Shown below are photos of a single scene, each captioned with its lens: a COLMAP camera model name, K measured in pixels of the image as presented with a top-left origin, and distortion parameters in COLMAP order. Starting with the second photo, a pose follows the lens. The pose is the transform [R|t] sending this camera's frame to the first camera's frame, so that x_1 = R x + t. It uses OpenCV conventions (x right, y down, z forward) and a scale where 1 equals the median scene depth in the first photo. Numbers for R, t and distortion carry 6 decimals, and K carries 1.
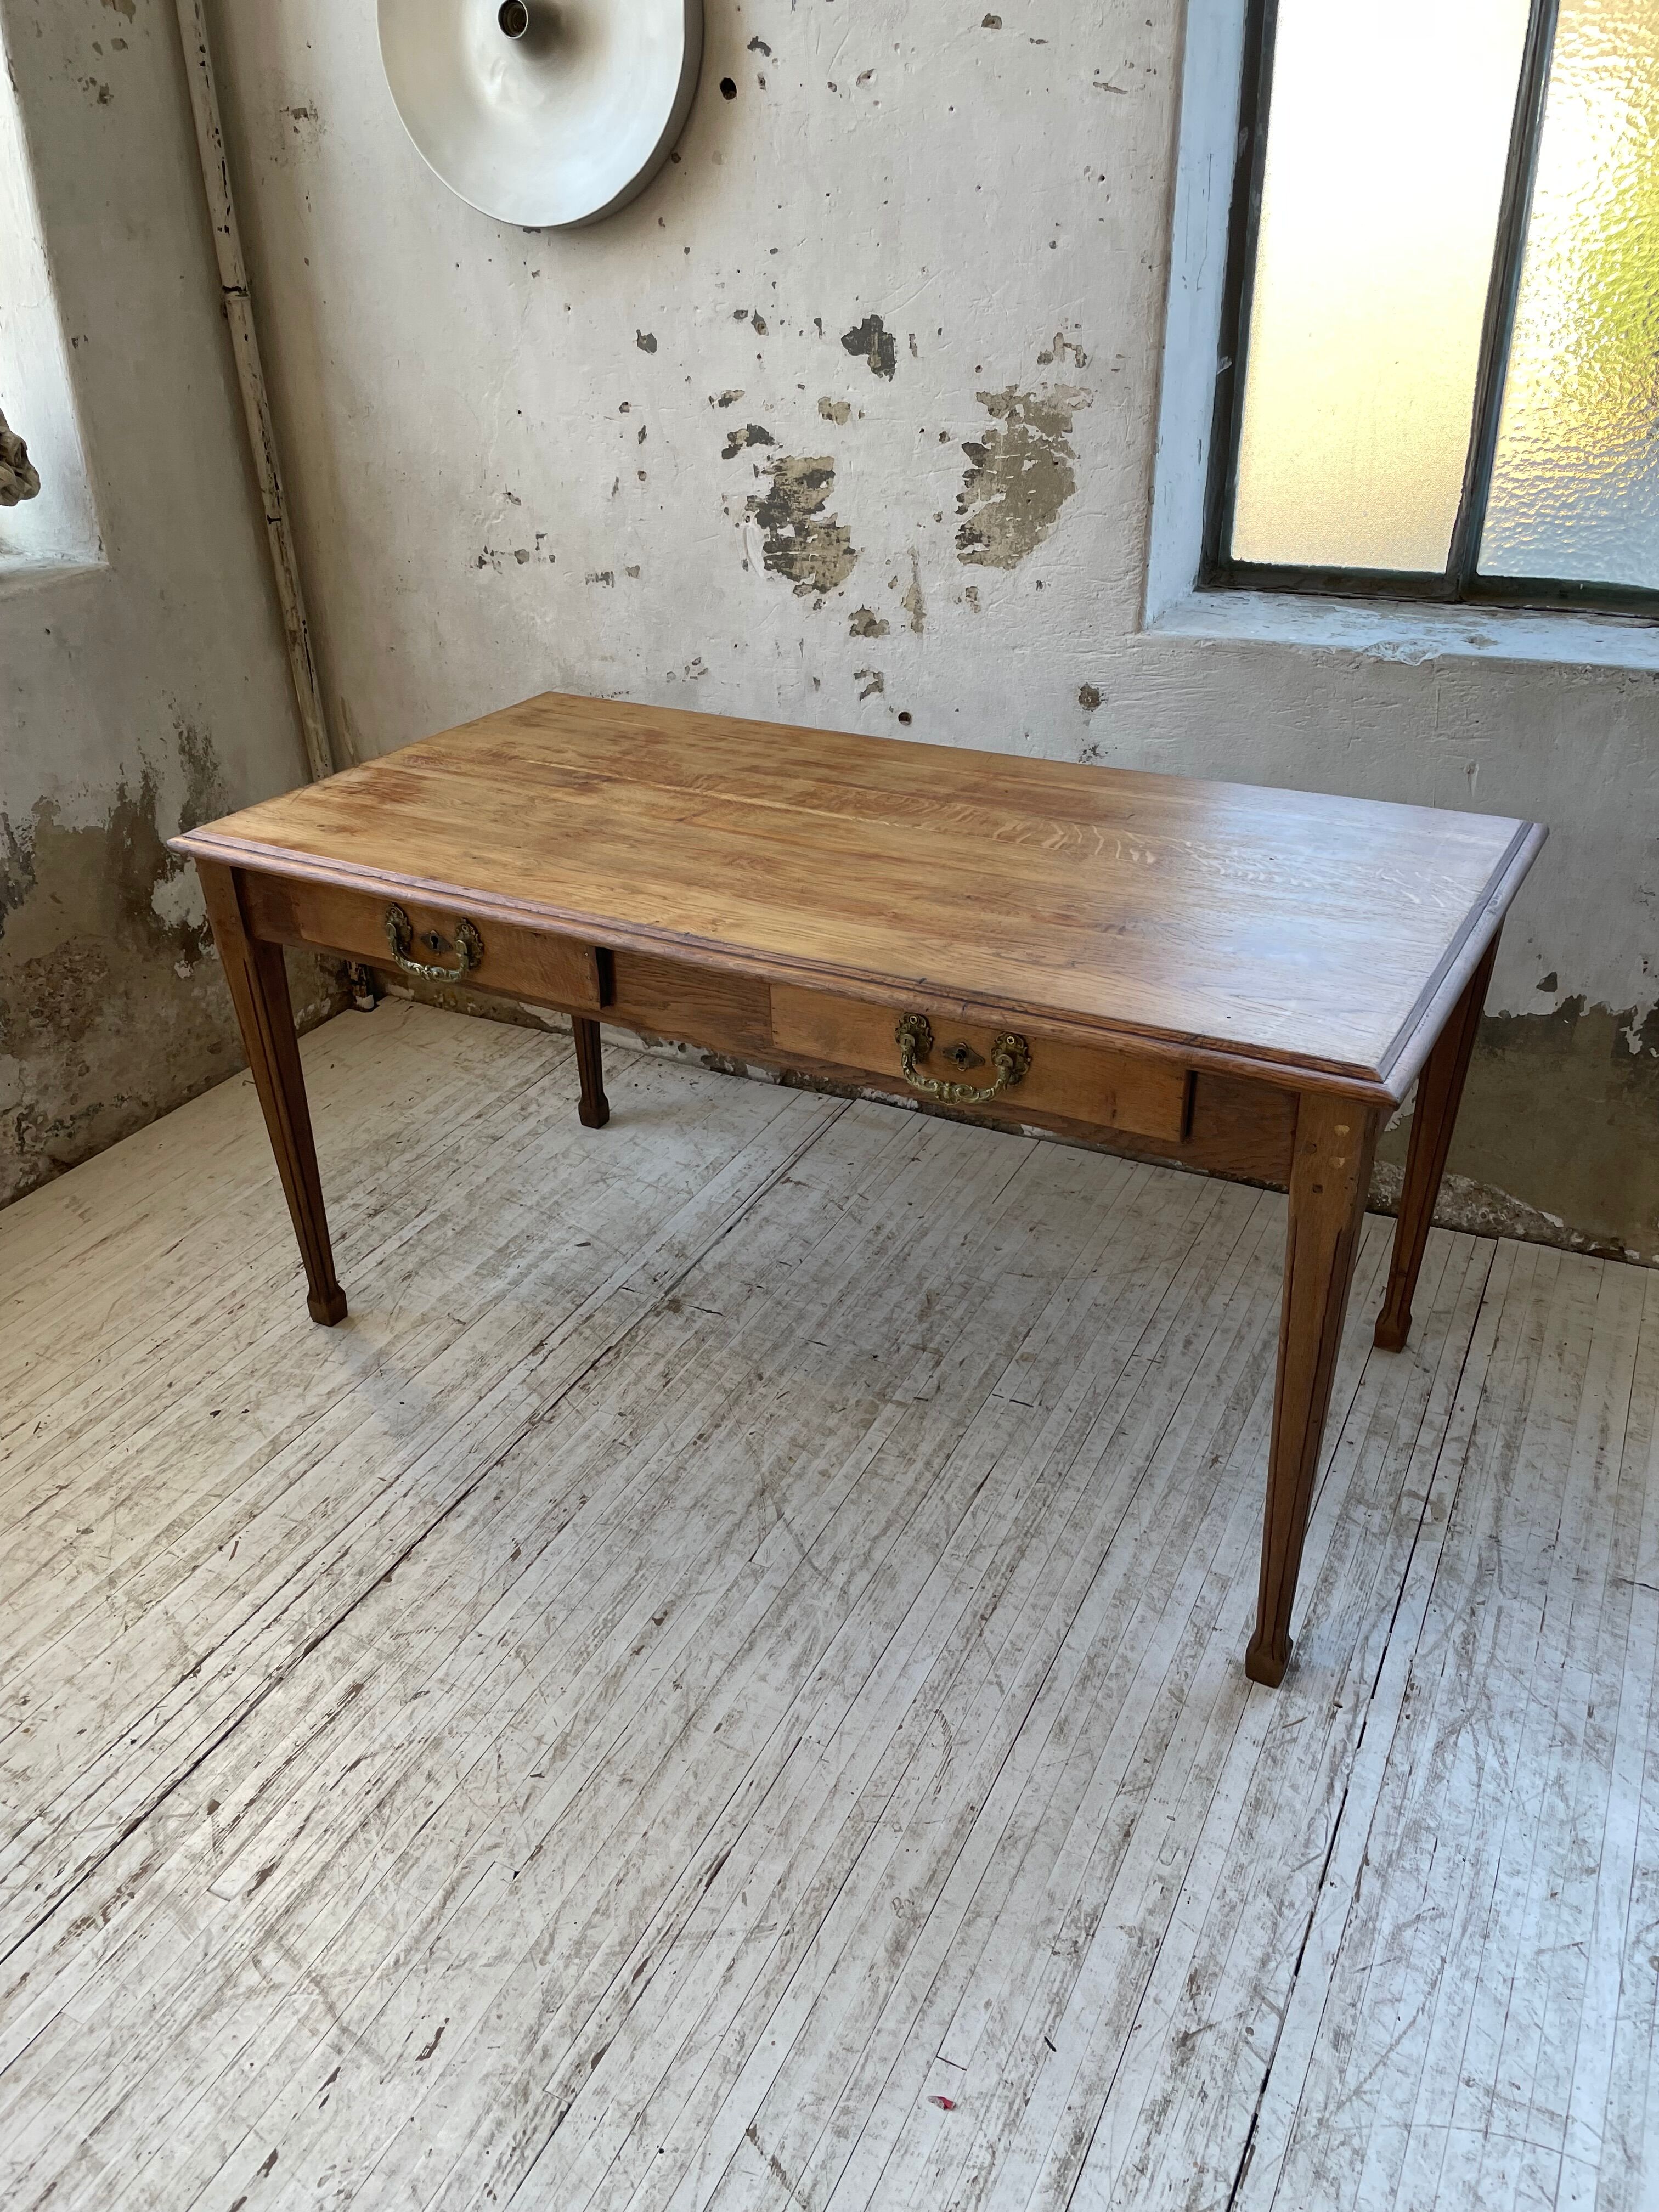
lens RADIAL K [[1678.2, 0, 830.6], [0, 1678.2, 1100.0], [0, 0, 1]] dist [0.081779, -0.110544]
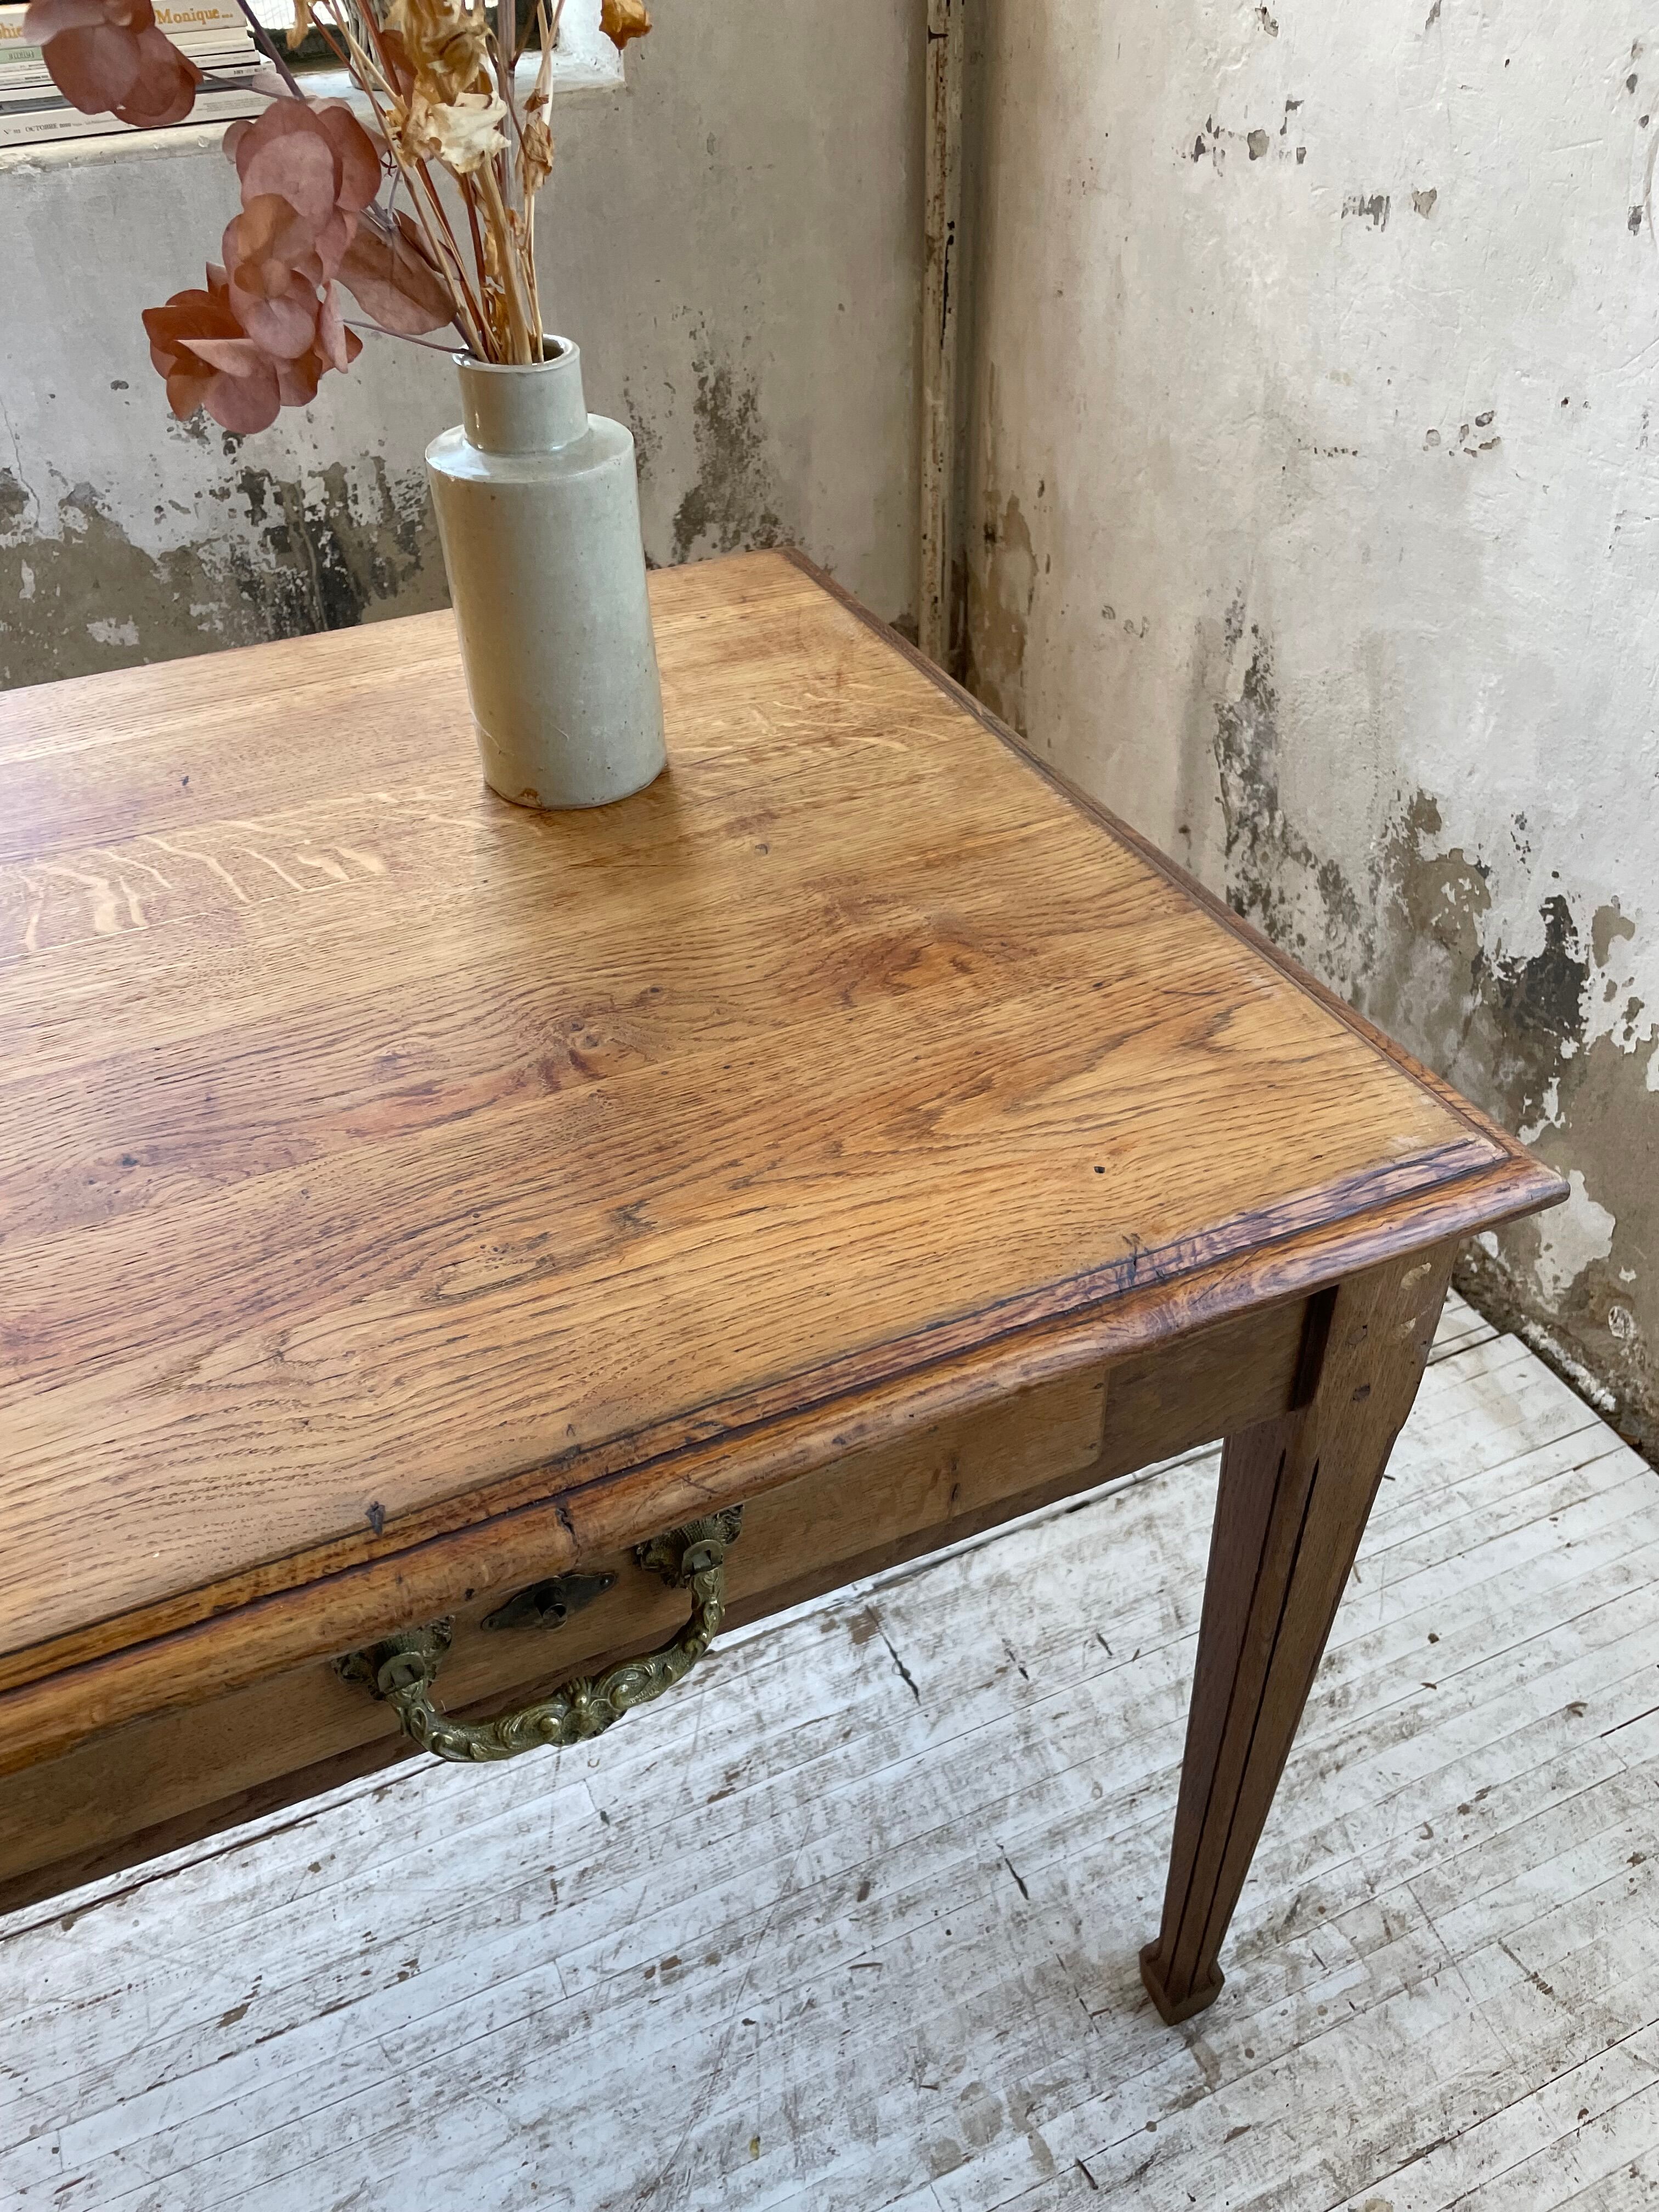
lens RADIAL K [[1687.4, 0, 815.0], [0, 1687.4, 1118.6], [0, 0, 1]] dist [0.078672, -0.114061]
pose [[0.772658, 0.399760, -0.493145, 0.108751], [-0.291935, 0.913561, 0.283161, -0.193065], [0.563714, -0.074821, 0.822574, 0.578372]]
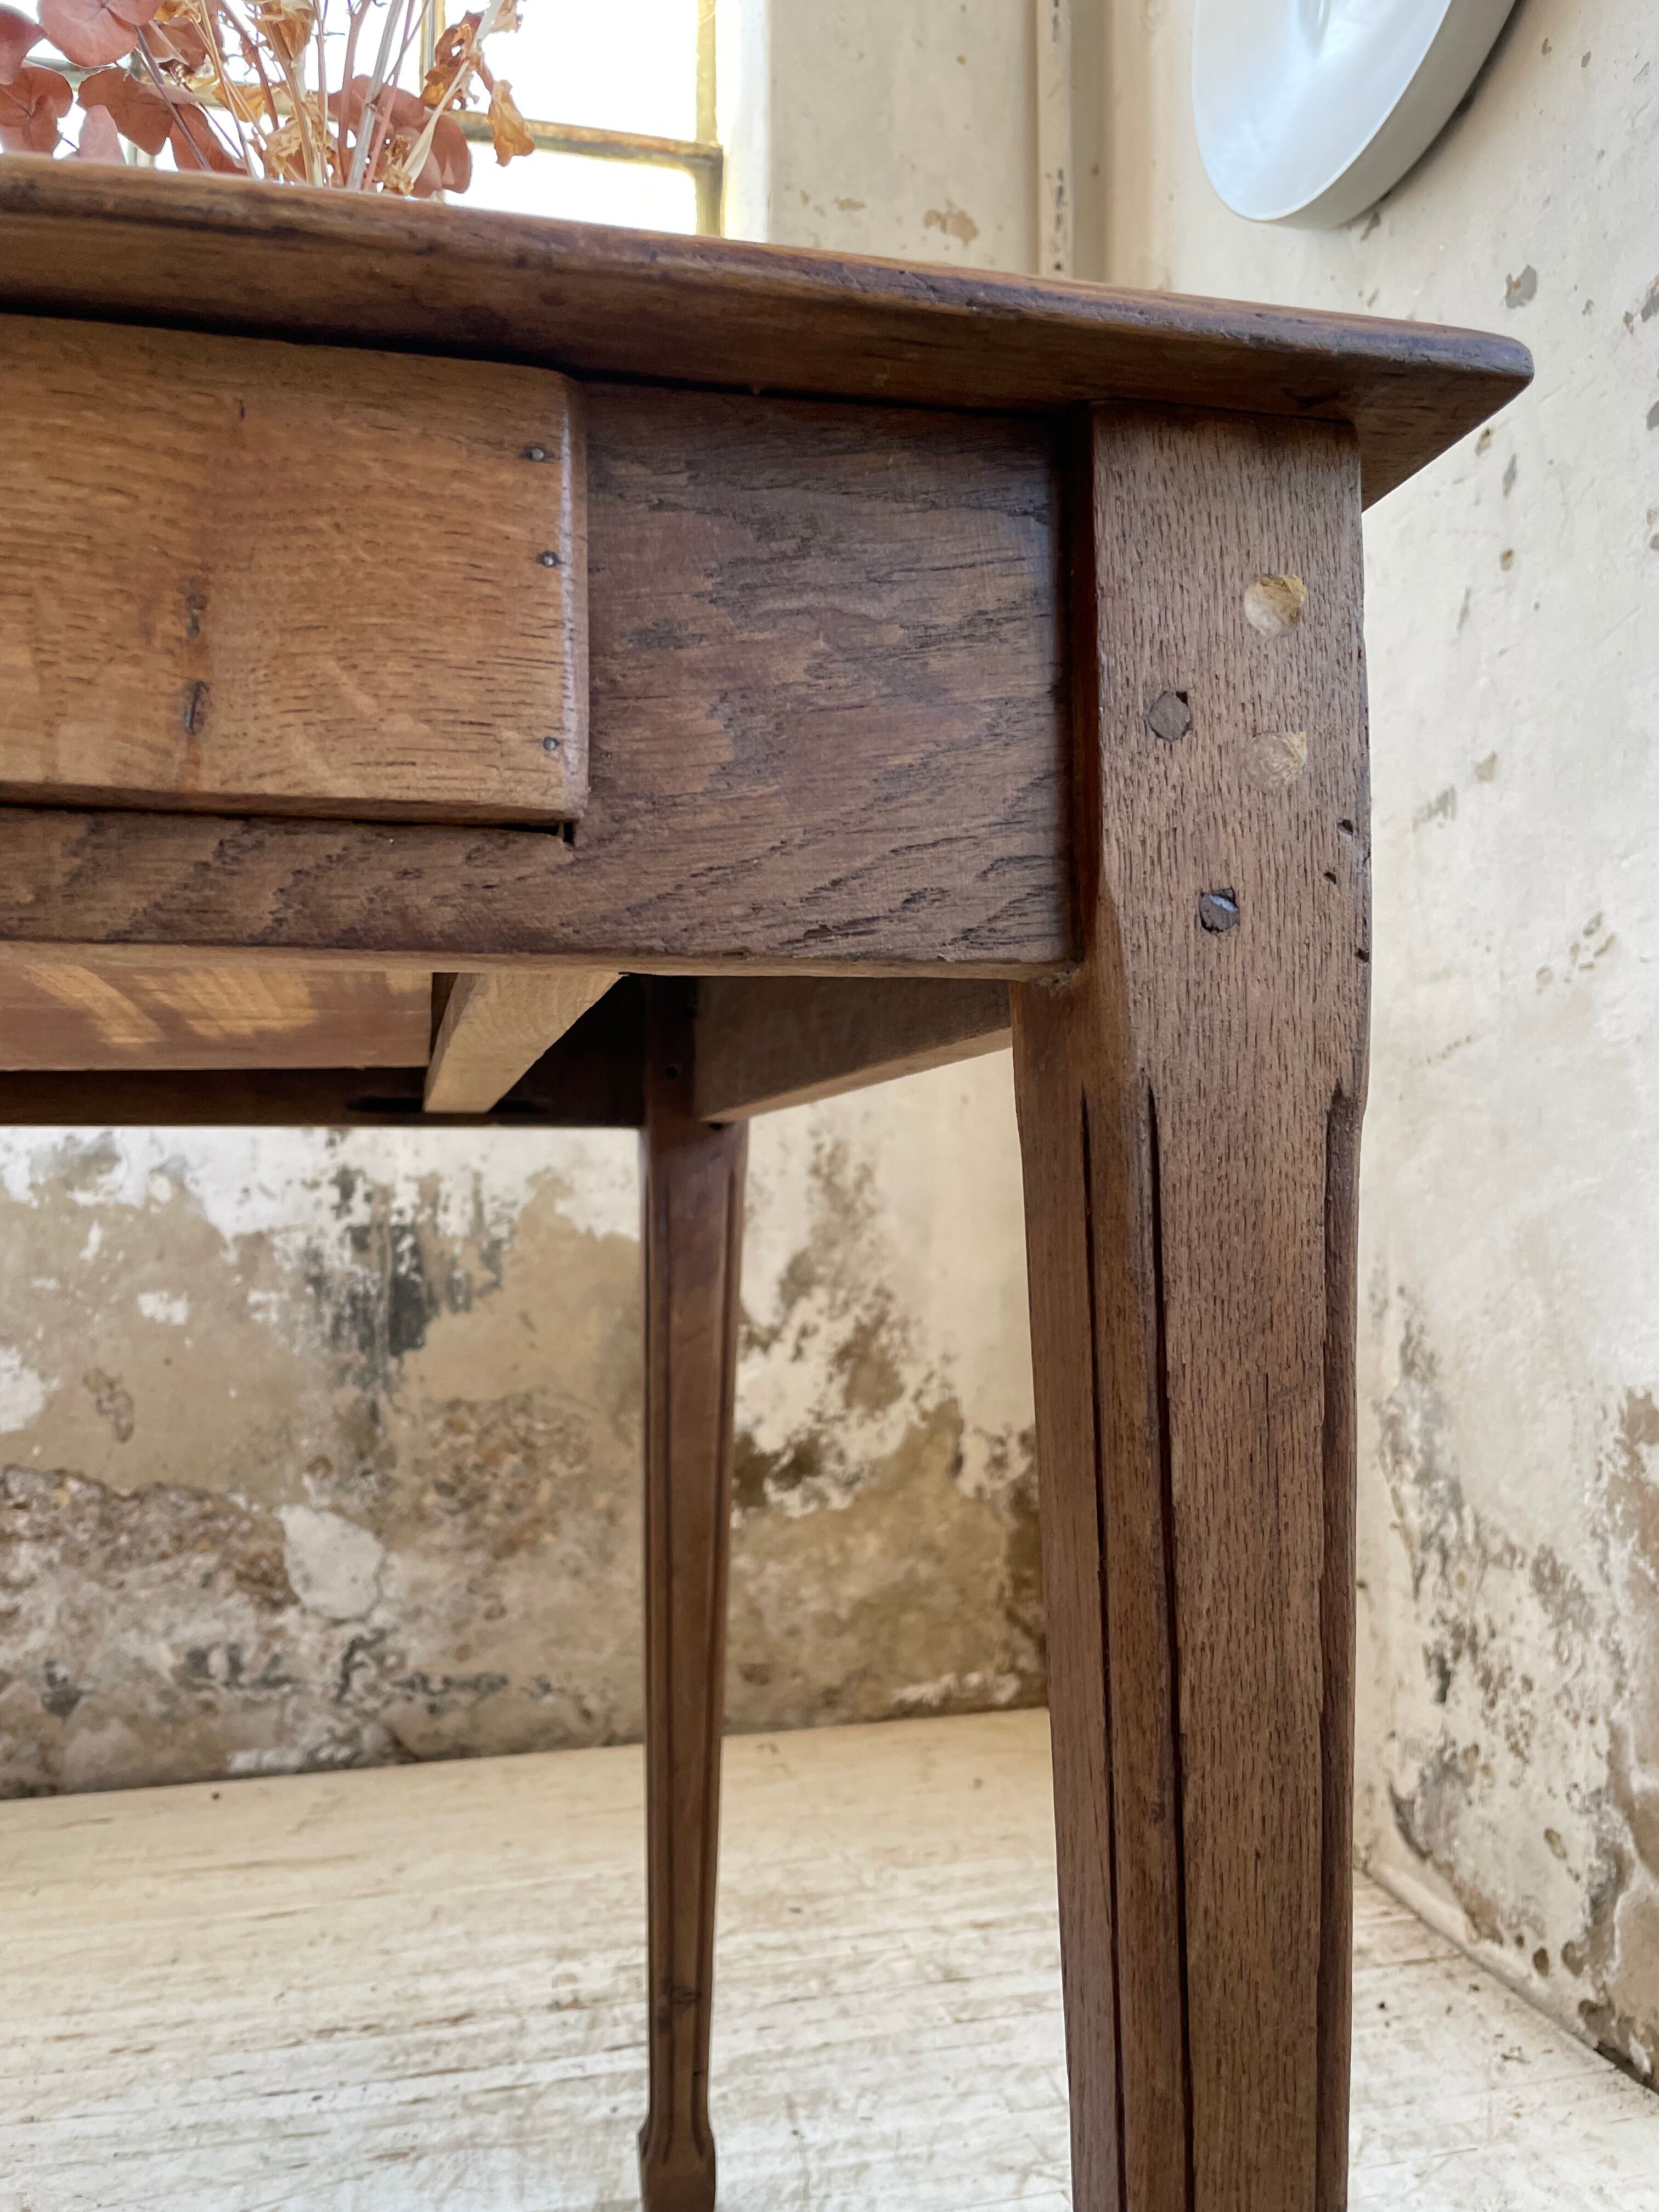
lens RADIAL K [[1697.7, 0, 824.7], [0, 1697.7, 1116.5], [0, 0, 1]] dist [0.078316, -0.120358]
pose [[0.646389, -0.023298, -0.762652, 0.142488], [-0.366470, 0.867218, -0.337095, -0.009328], [0.669240, 0.497383, 0.552022, 0.794764]]
